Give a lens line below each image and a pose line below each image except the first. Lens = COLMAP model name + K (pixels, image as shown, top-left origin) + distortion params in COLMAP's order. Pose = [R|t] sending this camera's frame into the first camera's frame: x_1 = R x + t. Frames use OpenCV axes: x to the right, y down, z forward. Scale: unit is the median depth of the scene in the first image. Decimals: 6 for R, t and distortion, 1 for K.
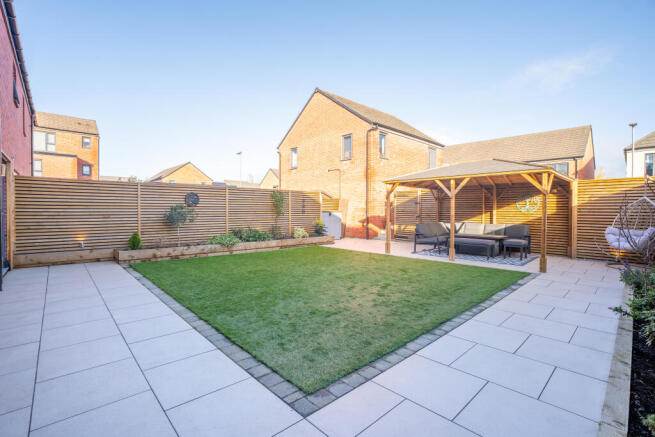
lens RADIAL K [[304.4, 0, 323.6], [0, 304.4, 215.8], [0, 0, 1]] dist [-0.073915, 0.029099]
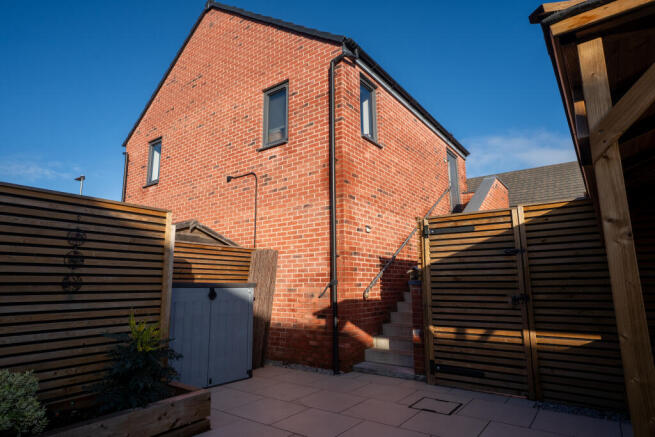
lens RADIAL K [[375.3, 0, 327.5], [0, 375.3, 218.5], [0, 0, 1]] dist [-0.003043, -0.000323]
pose [[0.980365, 0.024334, 0.195687, 0.054311], [0.013920, 0.981341, -0.191768, -0.005829], [-0.196702, 0.190727, 0.961734, 0.582021]]
